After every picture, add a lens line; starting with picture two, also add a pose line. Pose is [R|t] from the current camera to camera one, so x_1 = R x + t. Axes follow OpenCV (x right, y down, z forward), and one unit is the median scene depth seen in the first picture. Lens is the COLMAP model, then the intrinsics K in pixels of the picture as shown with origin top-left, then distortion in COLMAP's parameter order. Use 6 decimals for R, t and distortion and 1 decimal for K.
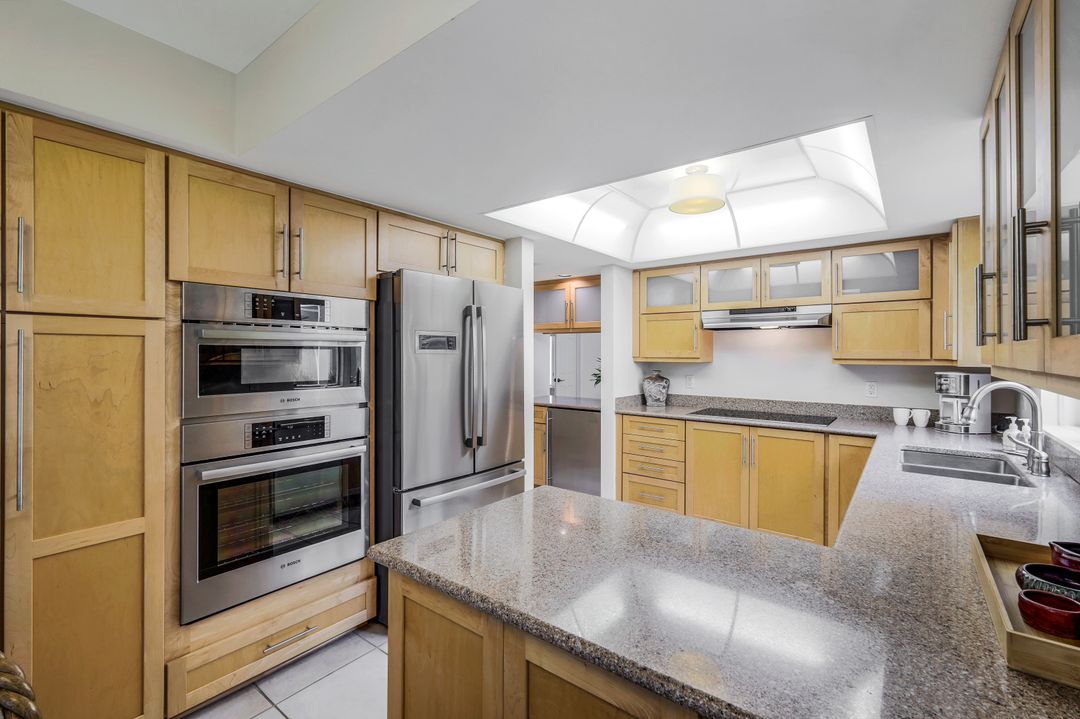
lens RADIAL K [[475.5, 0, 551.1], [0, 475.5, 352.9], [0, 0, 1]] dist [0.000539, 0.000570]
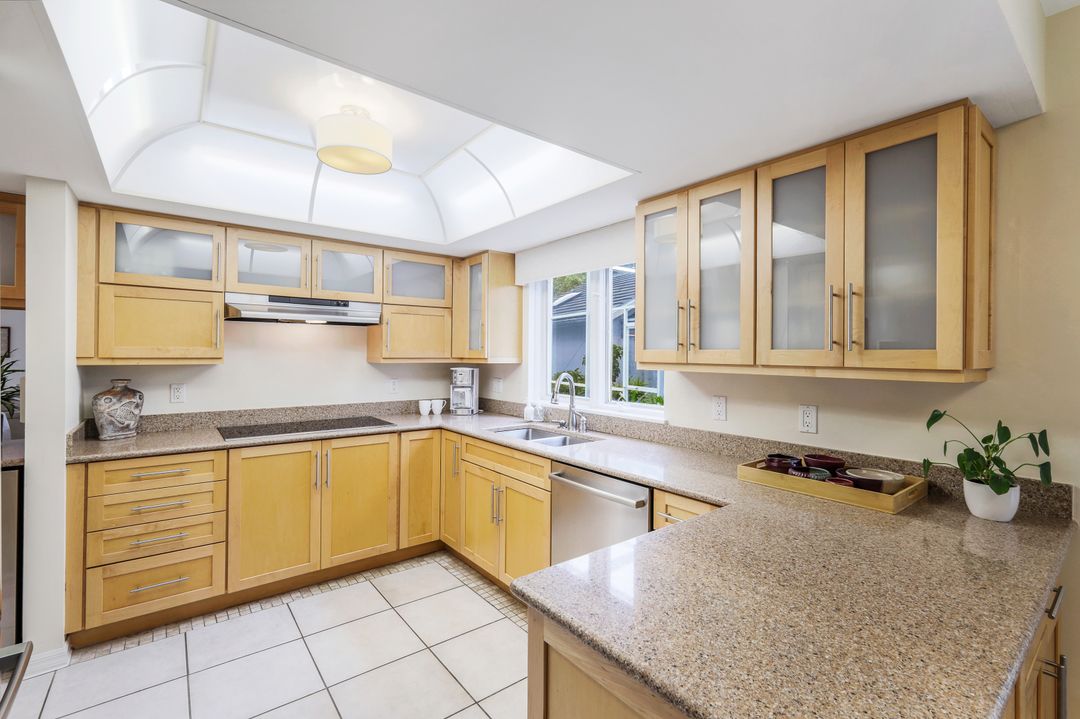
lens RADIAL K [[475.5, 0, 540.9], [0, 475.5, 352.3], [0, 0, 1]] dist [0.000539, 0.000570]
pose [[0.249942, 0.002977, 0.968256, -0.263864], [-0.007309, 0.999973, -0.001188, -0.000772], [-0.968233, -0.006780, 0.249957, 0.380796]]
